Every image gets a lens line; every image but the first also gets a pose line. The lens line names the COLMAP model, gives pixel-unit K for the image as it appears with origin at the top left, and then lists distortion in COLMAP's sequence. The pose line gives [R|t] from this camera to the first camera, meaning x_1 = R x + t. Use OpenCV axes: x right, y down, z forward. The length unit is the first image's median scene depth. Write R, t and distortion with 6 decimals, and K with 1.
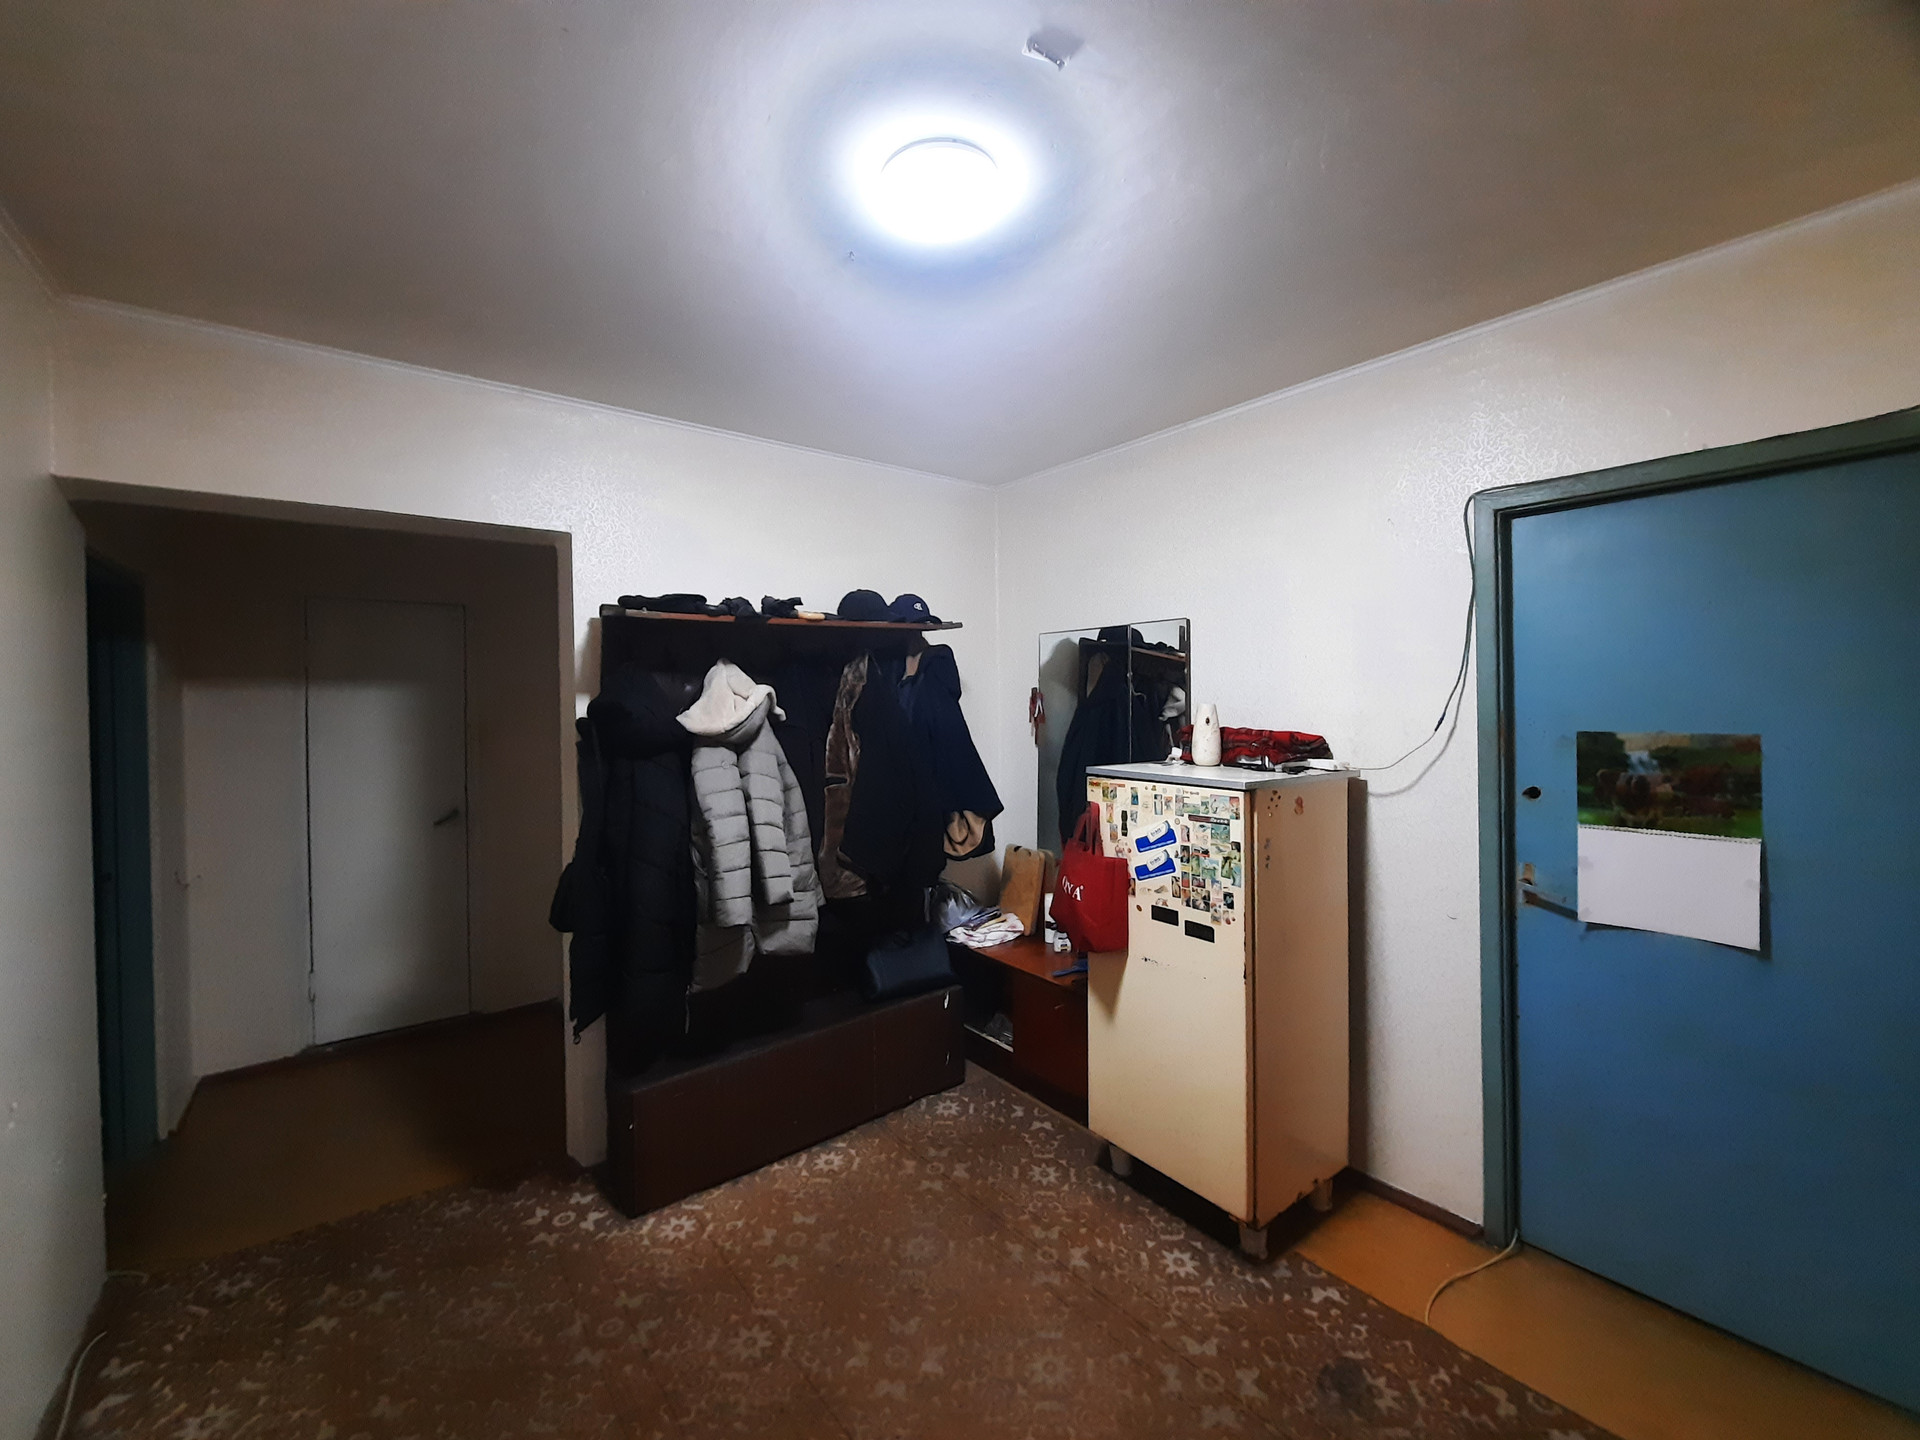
lens RADIAL K [[775.5, 0, 961.9], [0, 775.5, 703.4], [0, 0, 1]] dist [-0.000676, -0.000125]
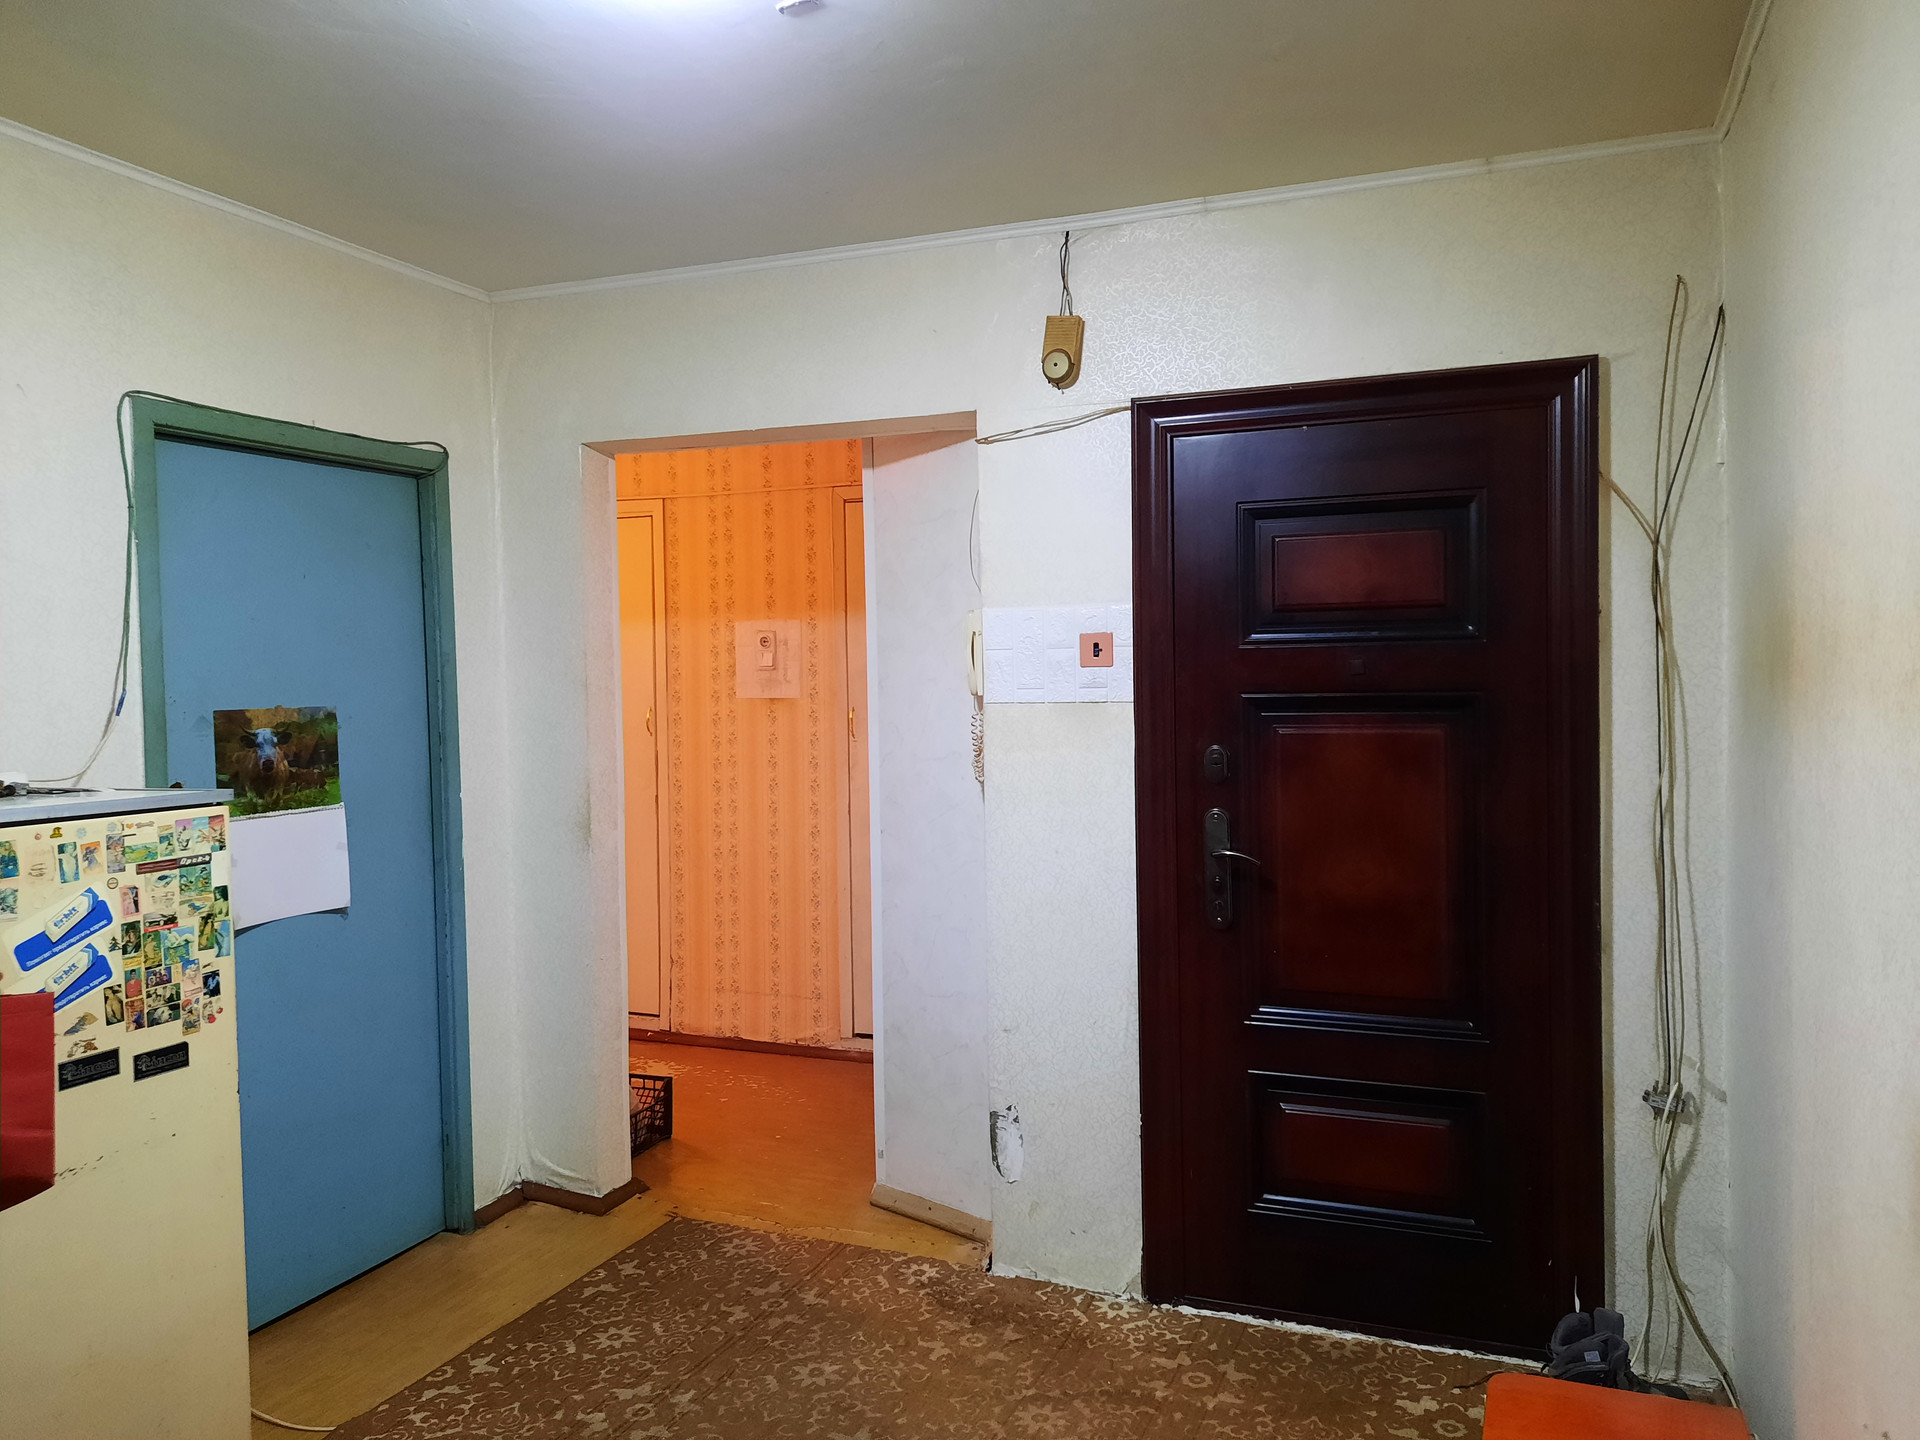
lens RADIAL K [[1429.4, 0, 960.0], [0, 1429.4, 720.0], [0, 0, 1]] dist [0.017203, 0.006833]
pose [[-0.479533, -0.006415, 0.877500, -0.928284], [0.031905, 0.999185, 0.024740, 0.032322], [-0.876943, 0.039860, -0.478938, 0.990778]]
